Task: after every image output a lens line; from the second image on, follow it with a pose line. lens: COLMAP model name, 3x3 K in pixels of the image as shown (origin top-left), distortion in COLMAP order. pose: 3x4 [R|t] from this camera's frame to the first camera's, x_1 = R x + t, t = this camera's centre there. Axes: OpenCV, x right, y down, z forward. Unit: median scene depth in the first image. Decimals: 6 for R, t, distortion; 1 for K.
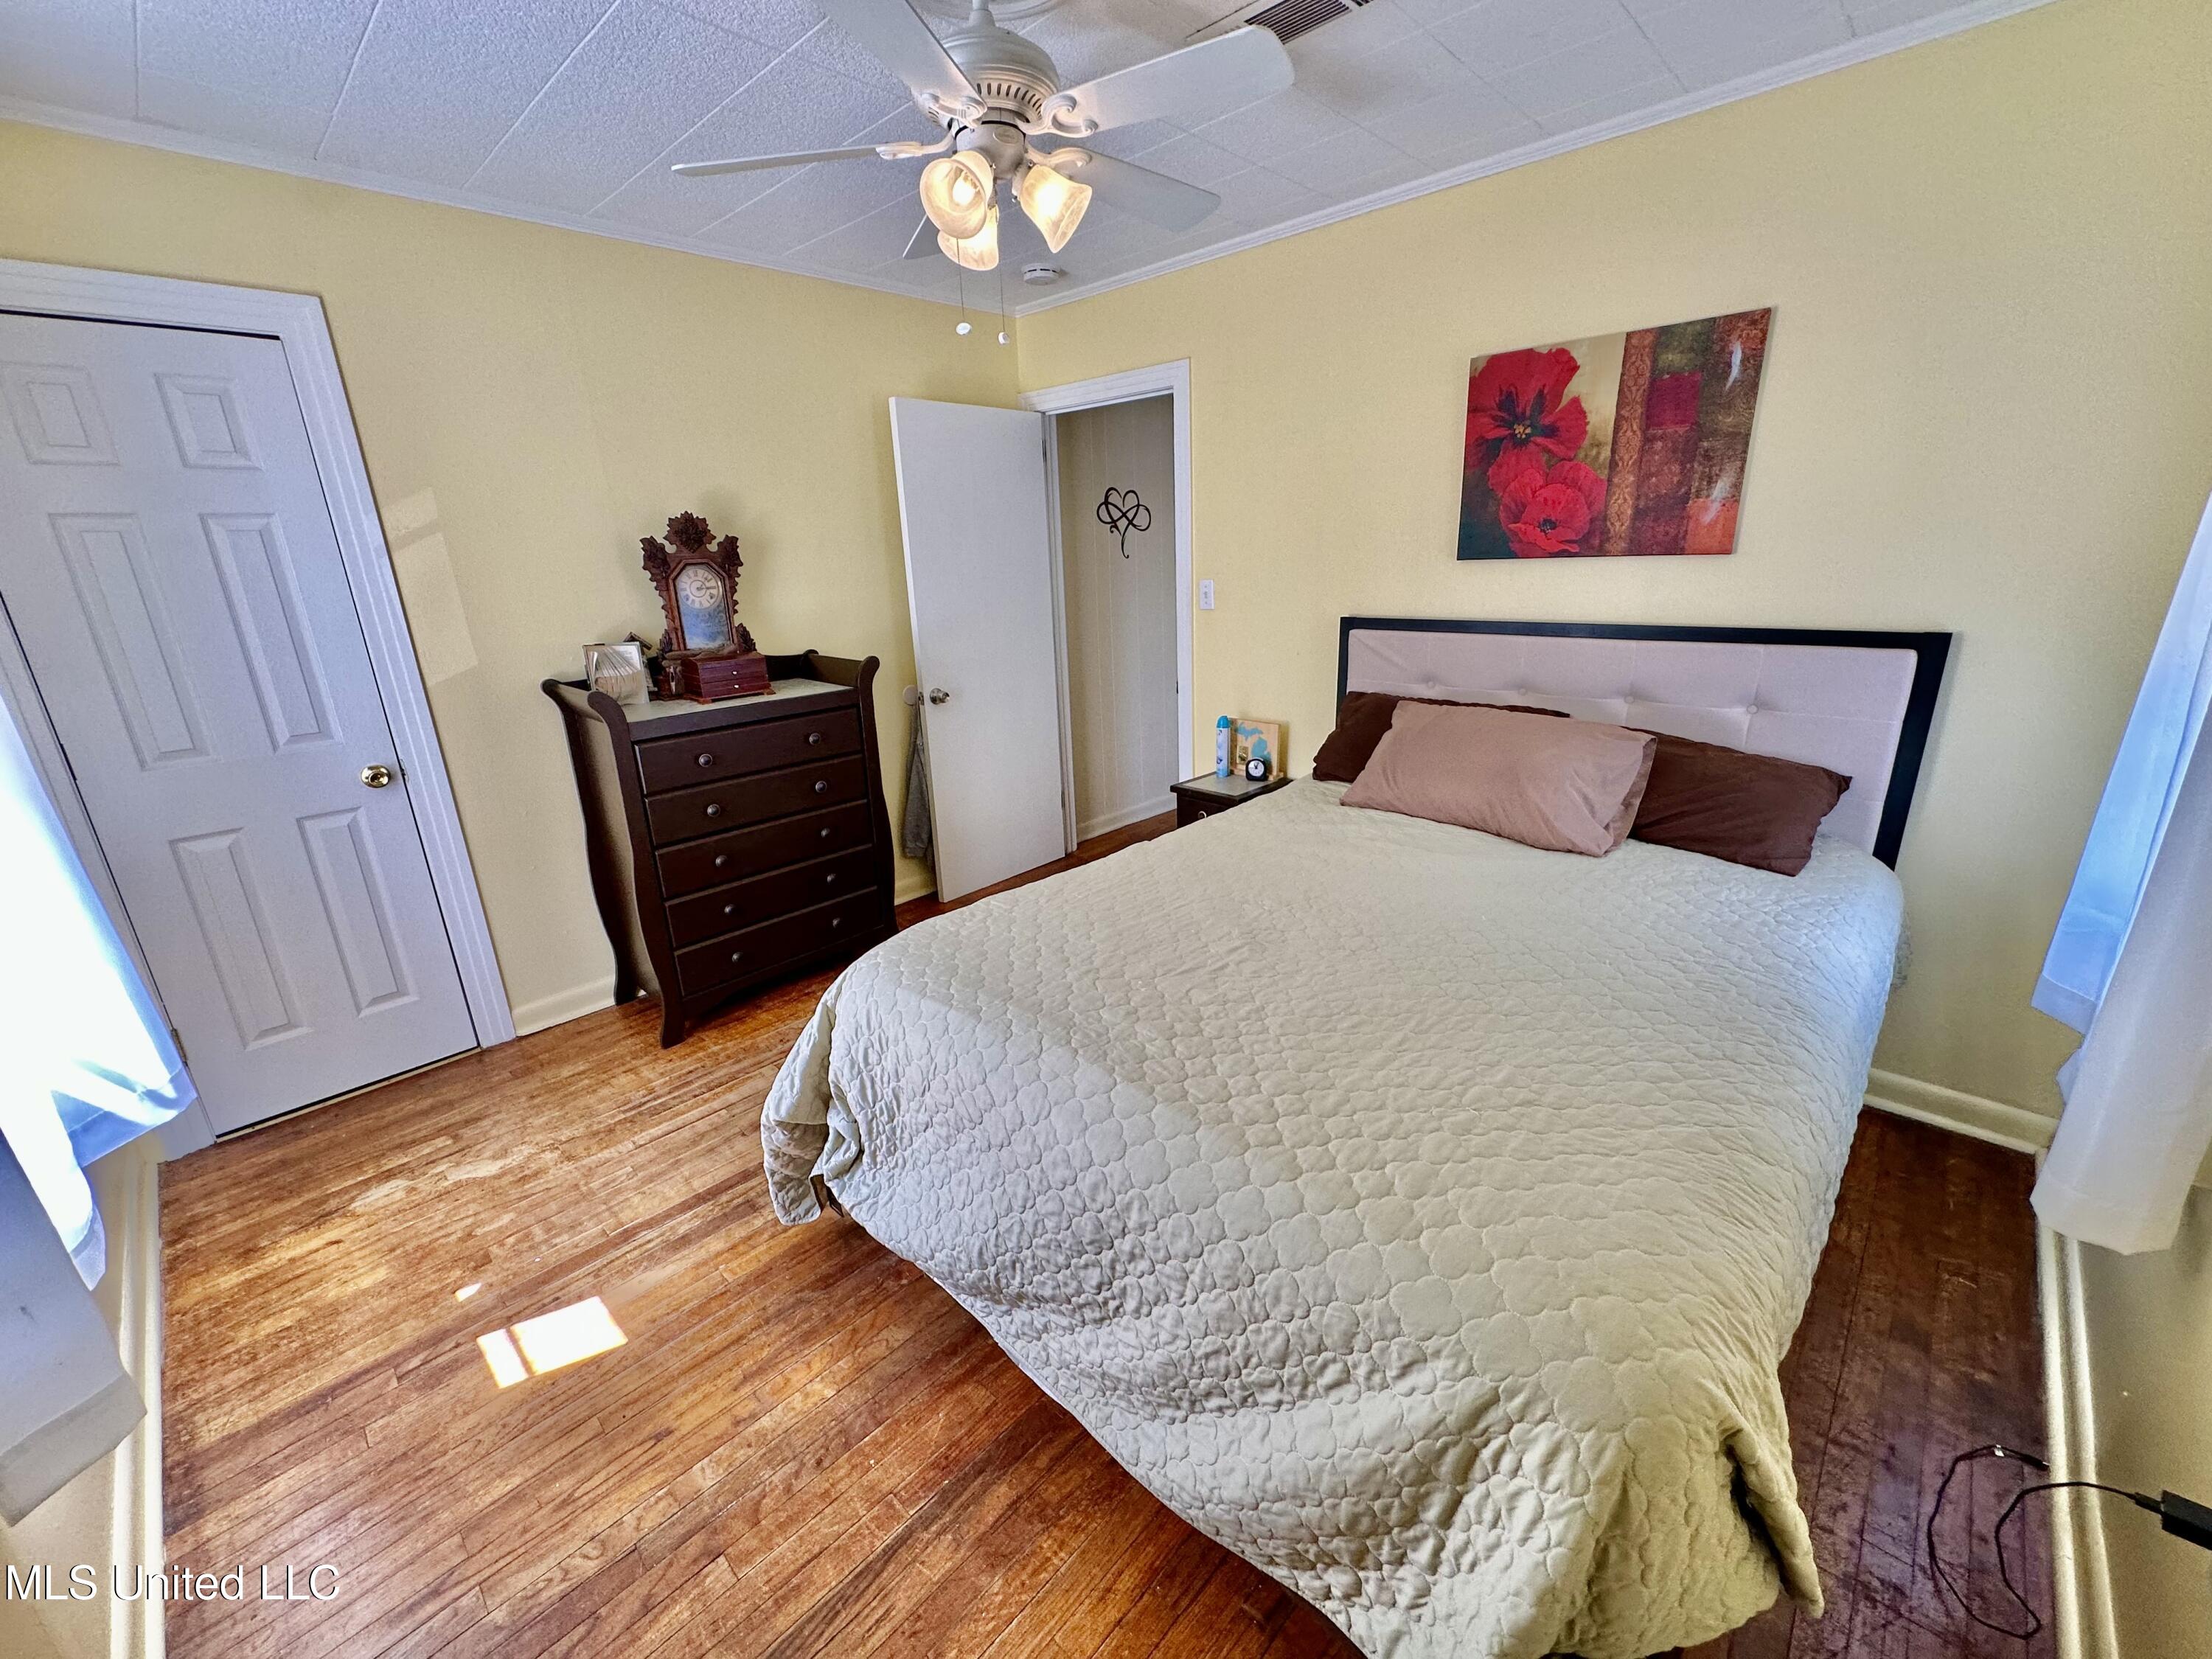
lens RADIAL K [[887.6, 0, 1105.8], [0, 887.6, 830.6], [0, 0, 1]] dist [-0.002279, -0.000230]
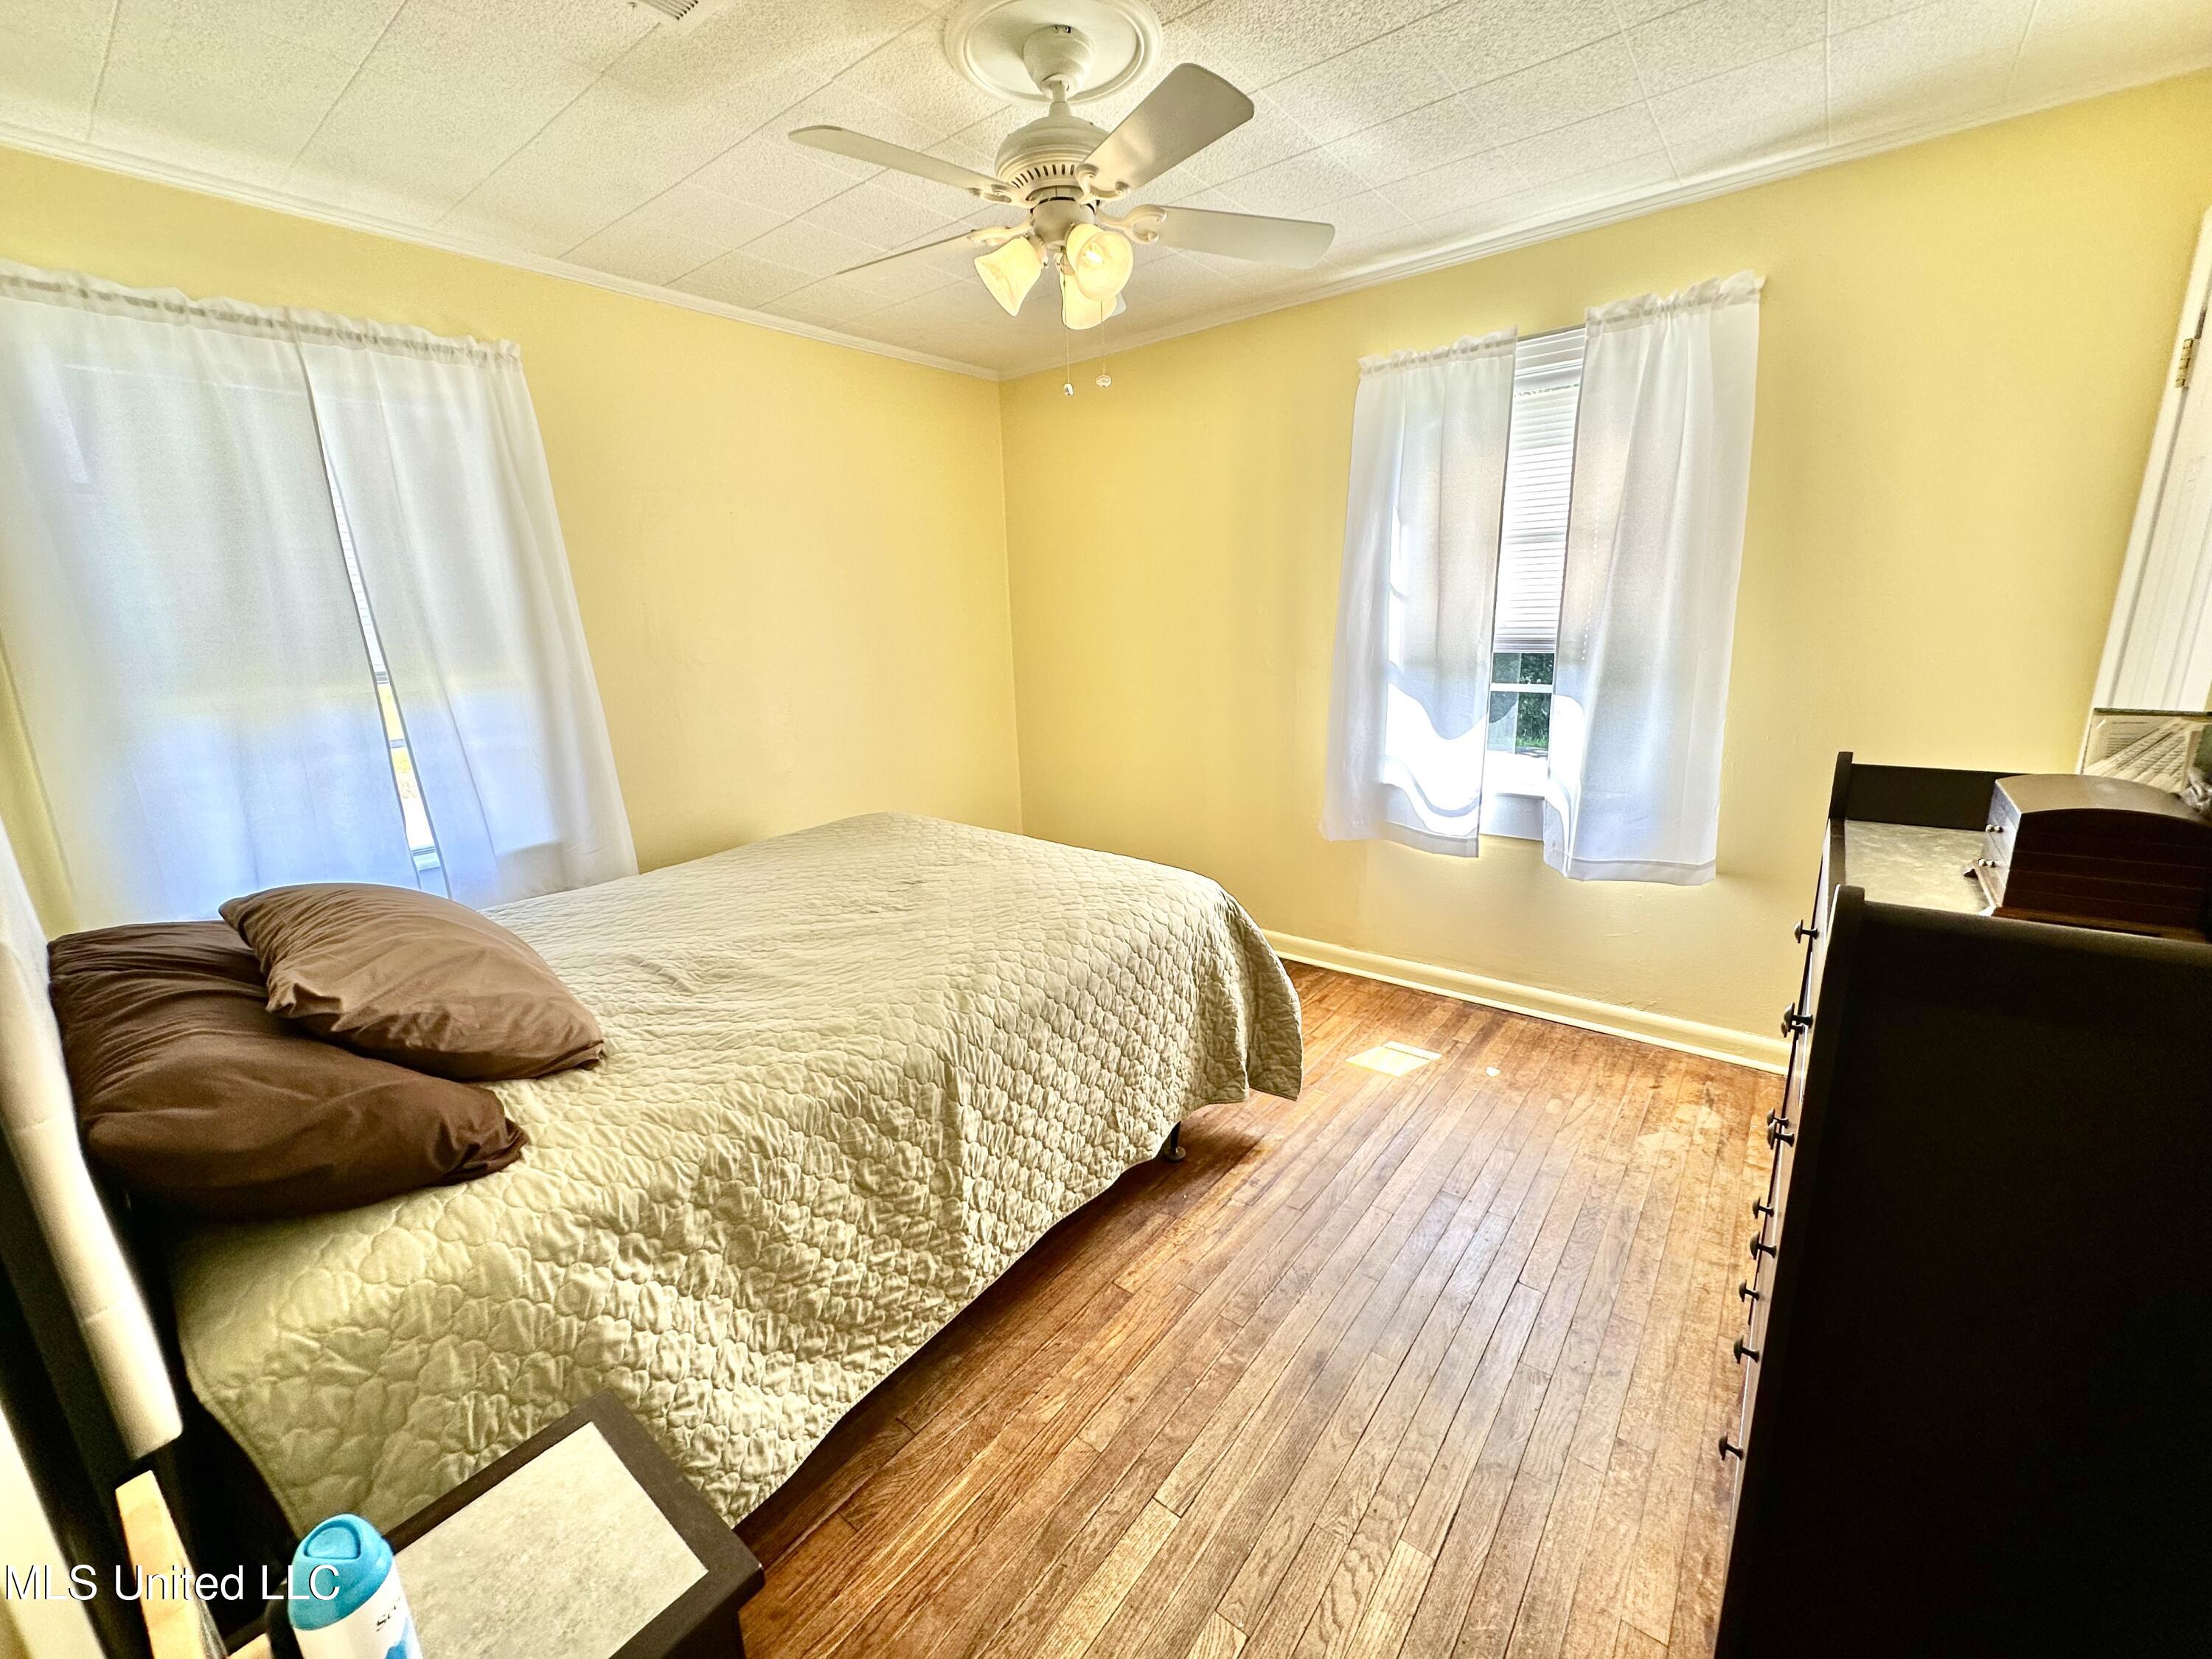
lens RADIAL K [[887.6, 0, 1100.8], [0, 887.6, 827.1], [0, 0, 1]] dist [-0.002279, -0.000230]
pose [[-0.993481, 0.092406, -0.066764, -0.027894], [0.043967, 0.850910, 0.523469, -0.558262], [0.105181, 0.517121, -0.849425, 1.815564]]
